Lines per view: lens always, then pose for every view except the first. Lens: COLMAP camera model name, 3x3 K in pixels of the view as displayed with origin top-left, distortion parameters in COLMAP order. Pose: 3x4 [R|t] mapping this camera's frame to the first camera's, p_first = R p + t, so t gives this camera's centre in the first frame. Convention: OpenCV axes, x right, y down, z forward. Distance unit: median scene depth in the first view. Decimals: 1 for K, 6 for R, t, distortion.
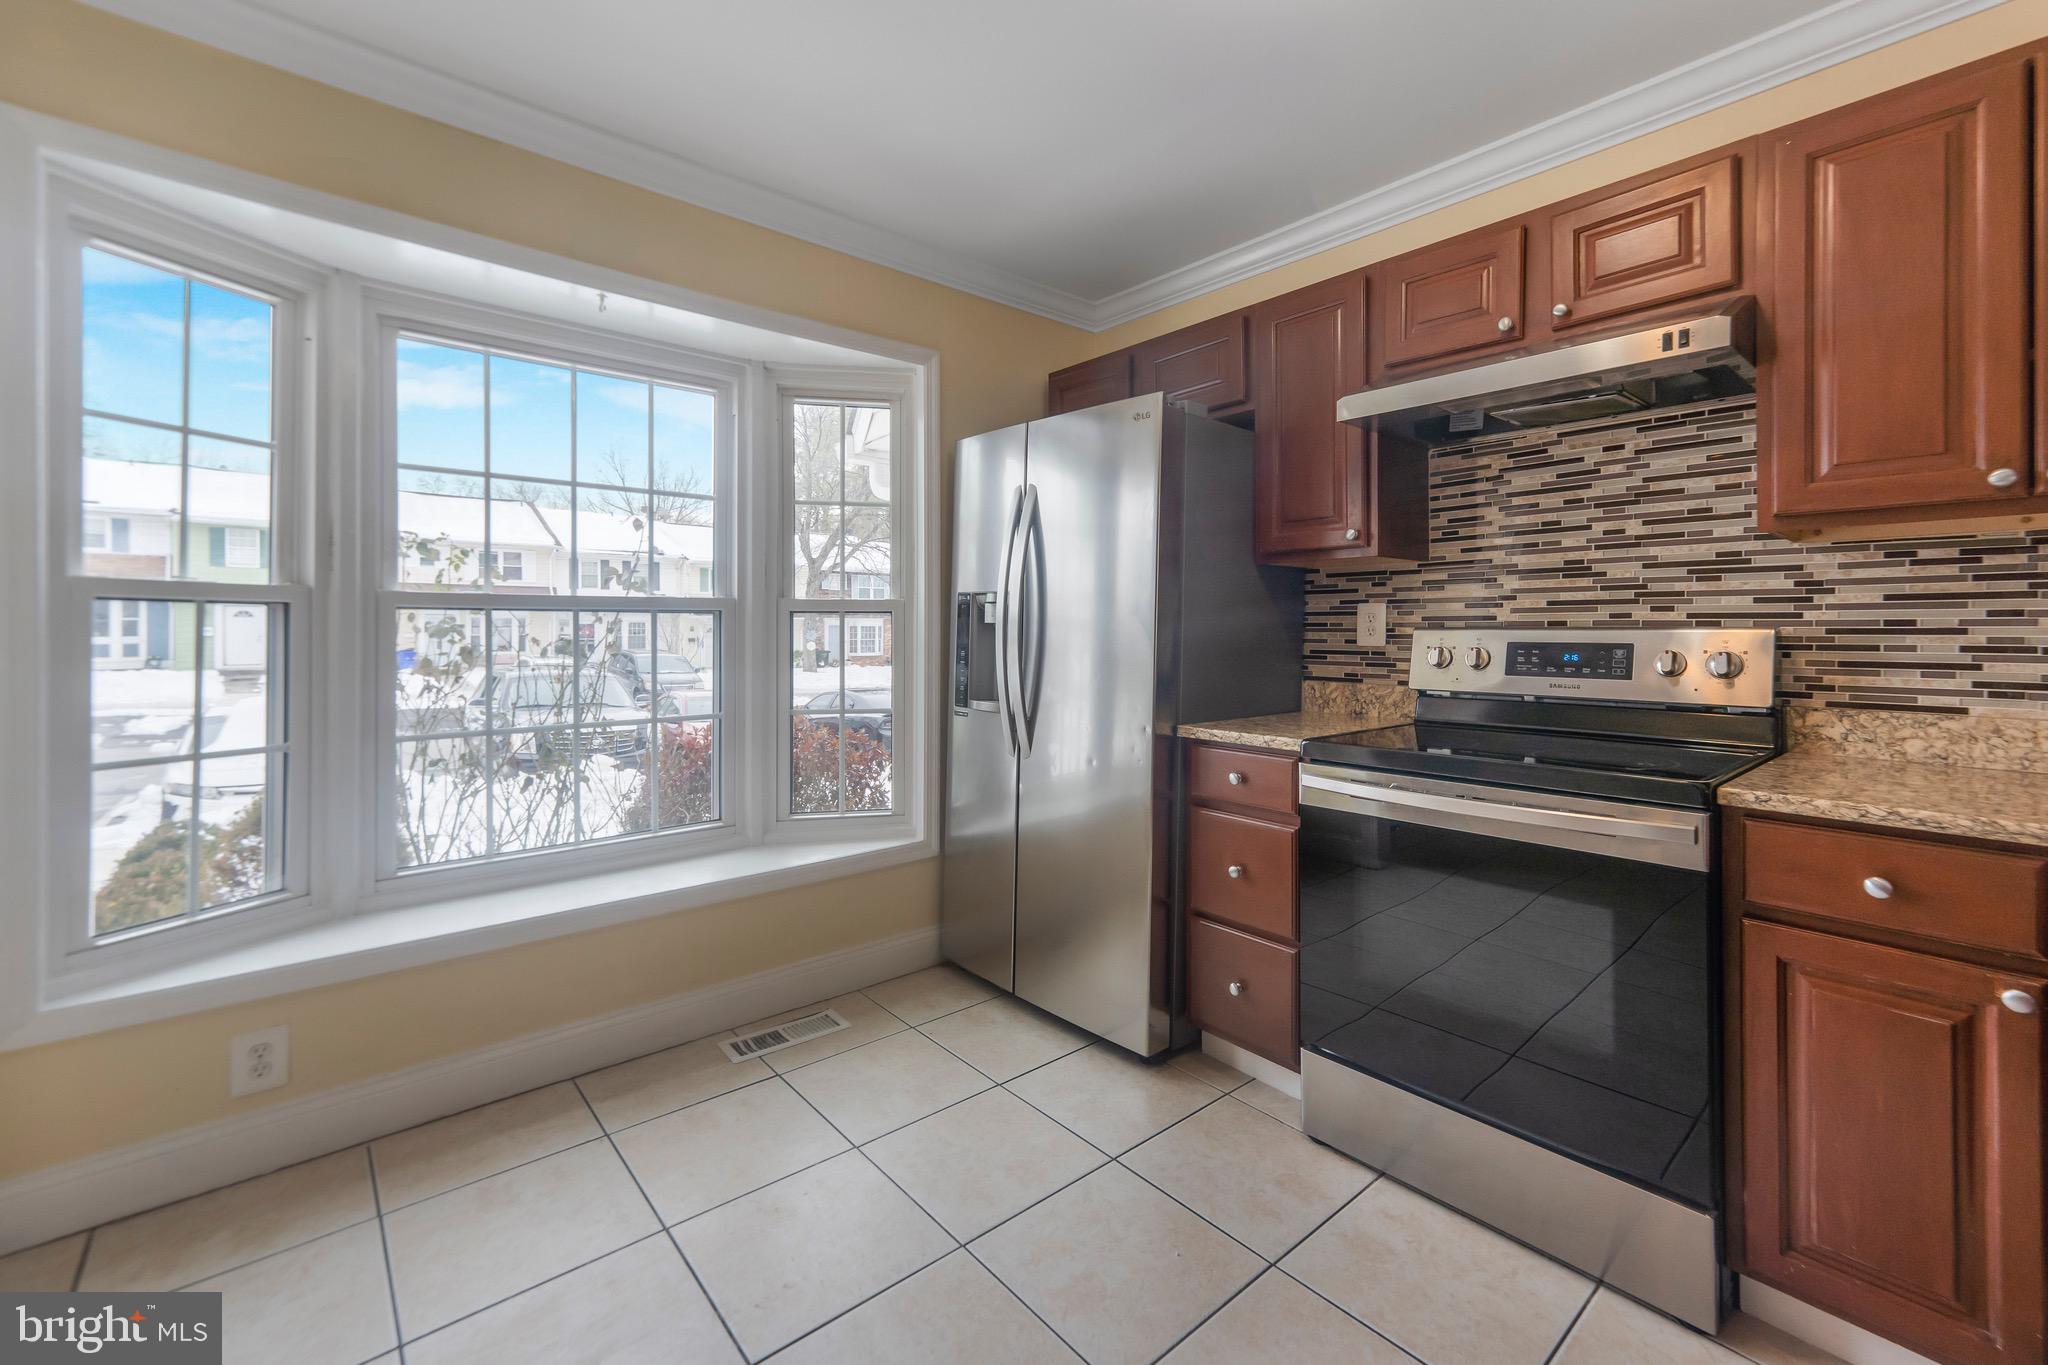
lens RADIAL K [[862.6, 0, 1041.2], [0, 862.6, 619.5], [0, 0, 1]] dist [0.011815, 0.000011]
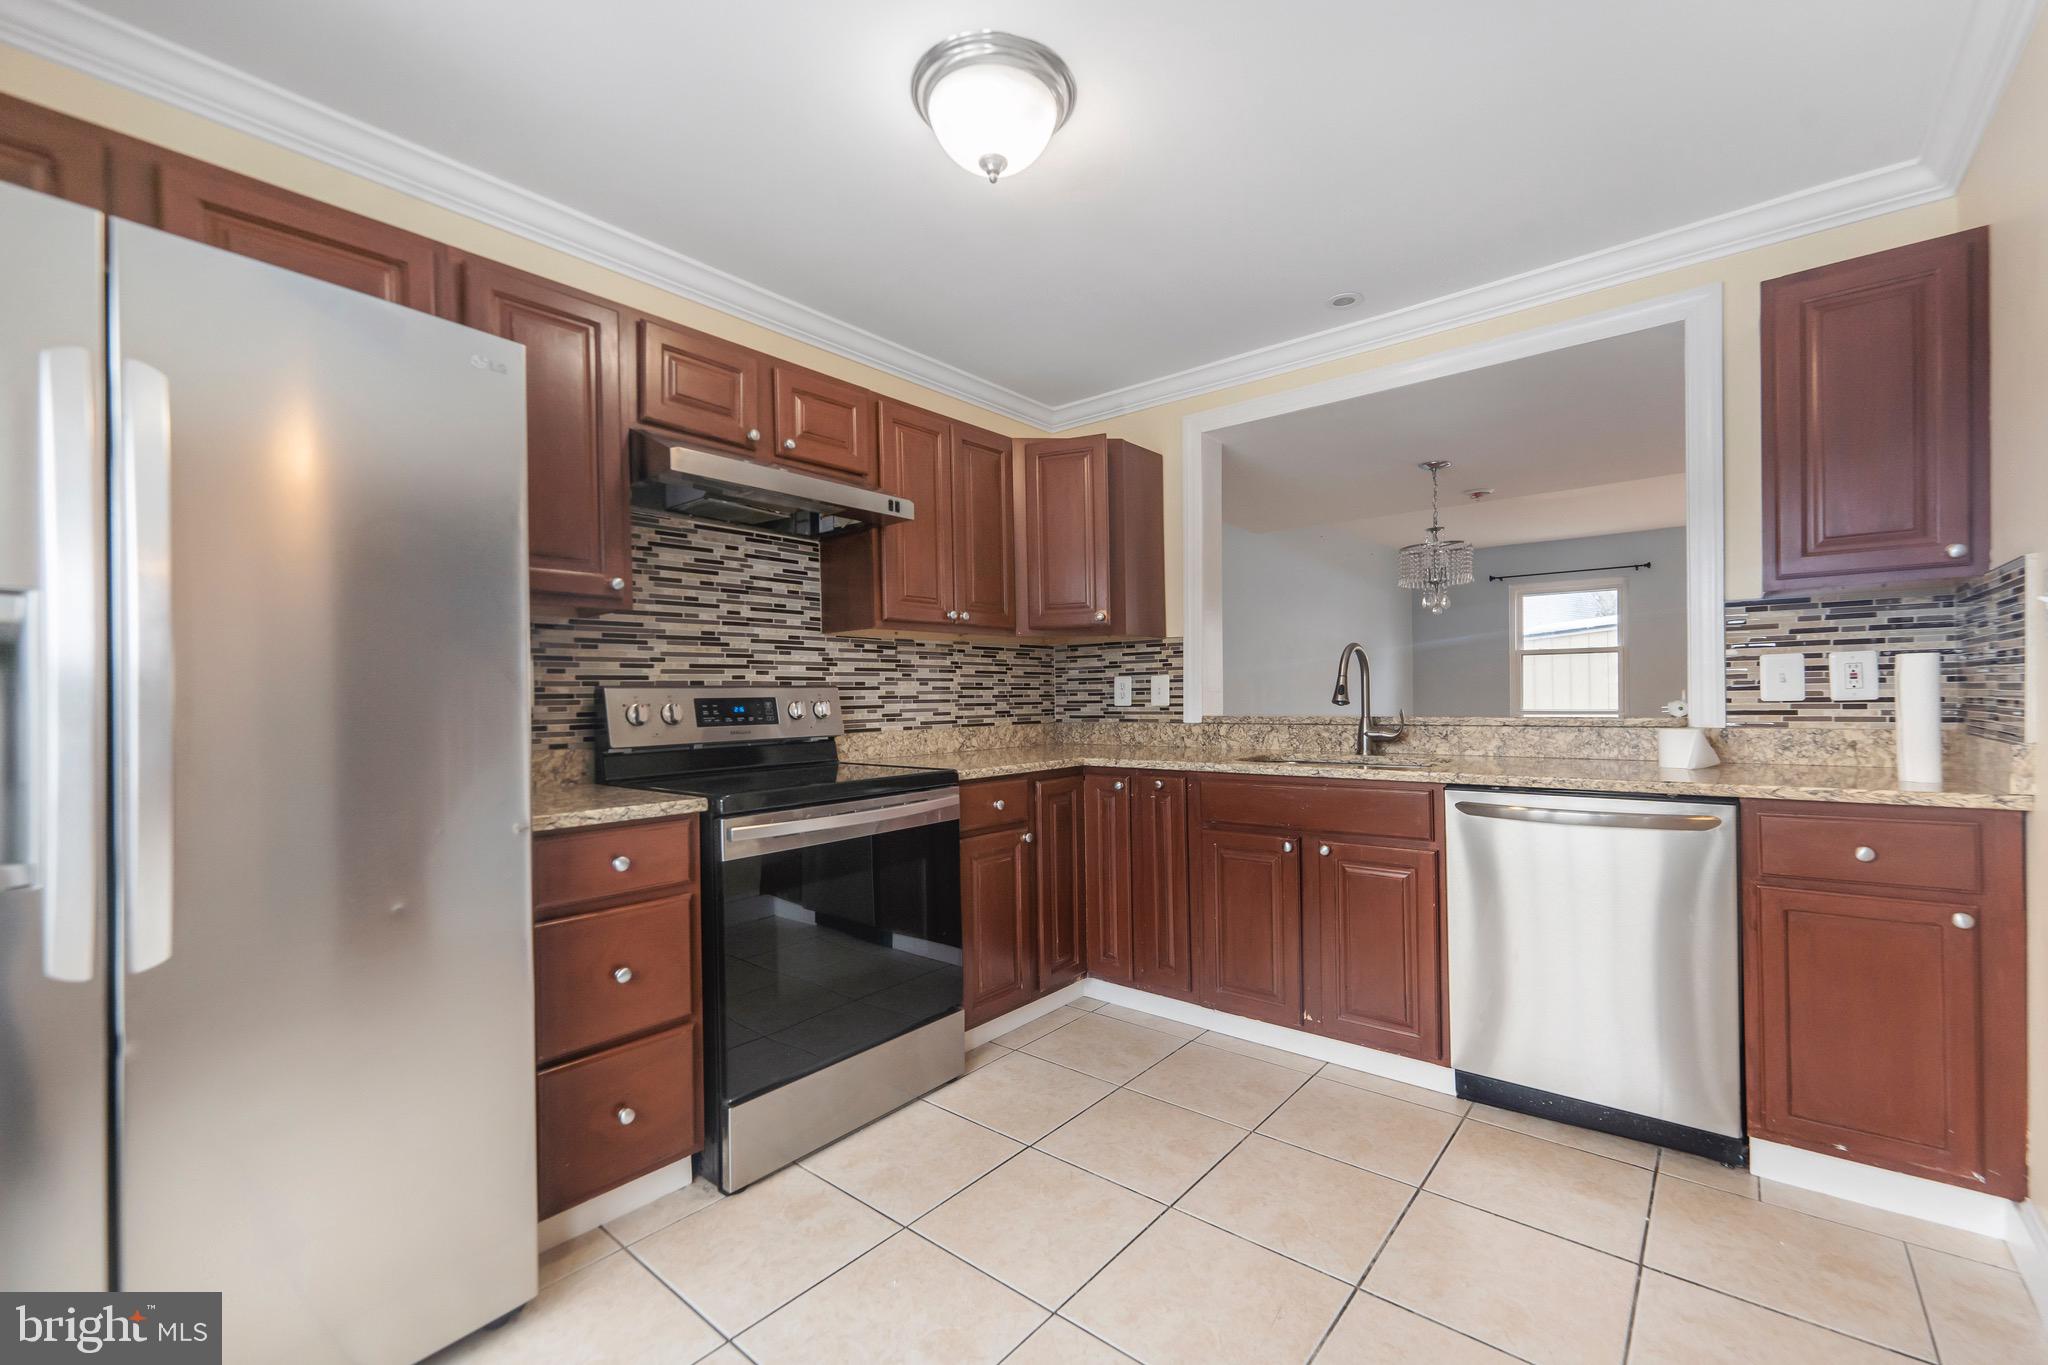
lens RADIAL K [[840.1, 0, 1044.8], [0, 840.1, 699.3], [0, 0, 1]] dist [0.004117, -0.000163]
pose [[-0.167673, -0.002943, 0.985838, -0.652451], [0.004876, 0.999981, 0.003814, 0.025868], [-0.985831, 0.005446, -0.167656, 0.747640]]
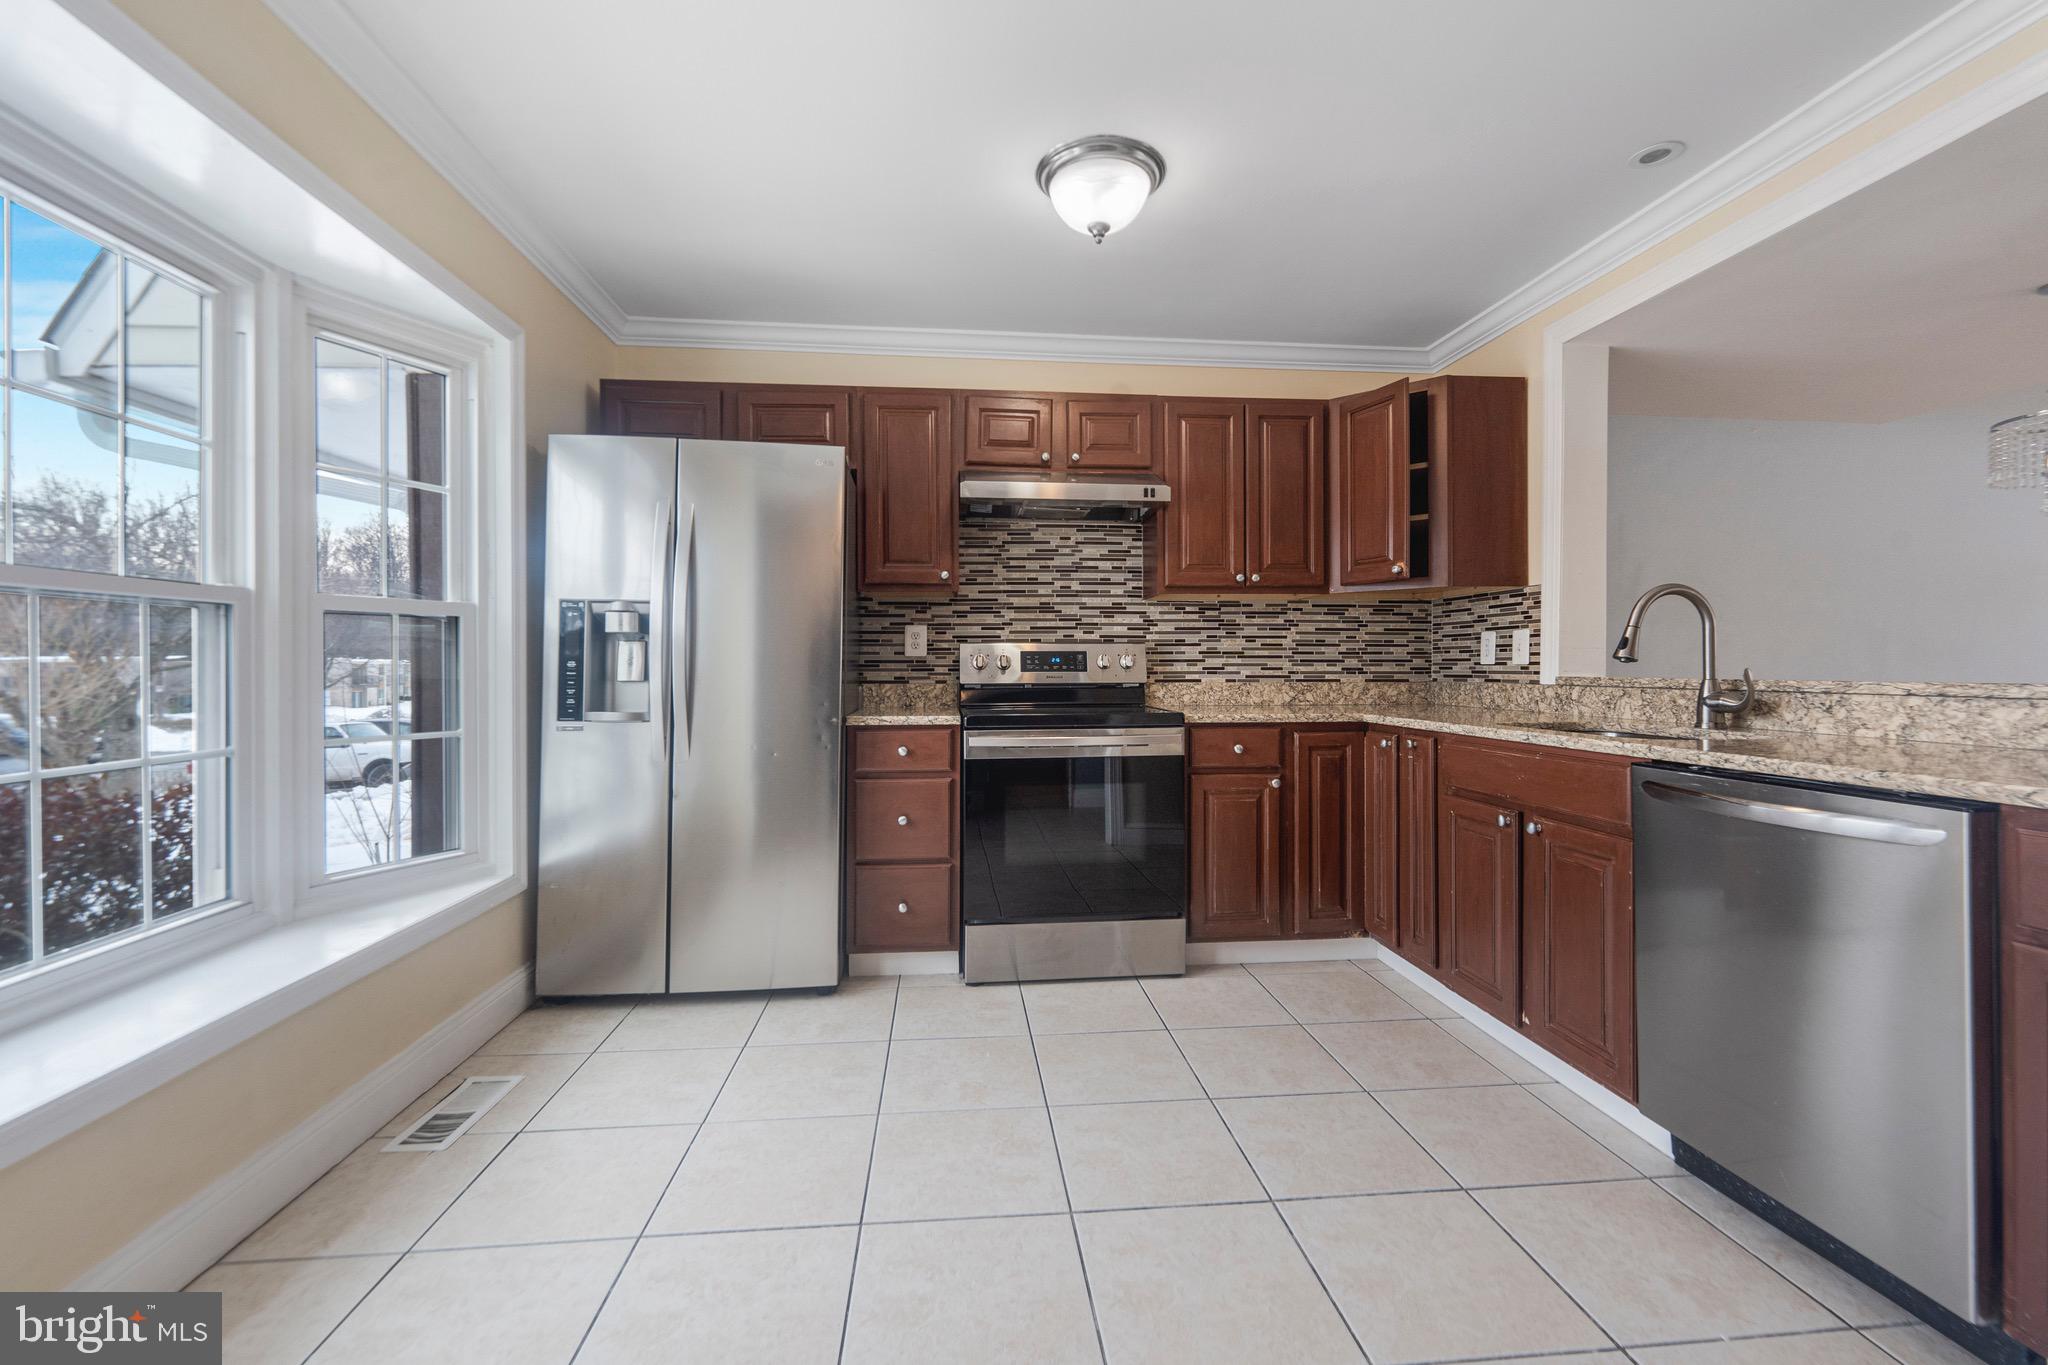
lens RADIAL K [[851.3, 0, 1025.8], [0, 851.3, 663.3], [0, 0, 1]] dist [0.001577, 0.000137]
pose [[0.581850, -0.000366, 0.813296, -0.751468], [-0.005310, 0.999977, 0.004249, 0.042651], [-0.813279, -0.006791, 0.581835, 0.081057]]
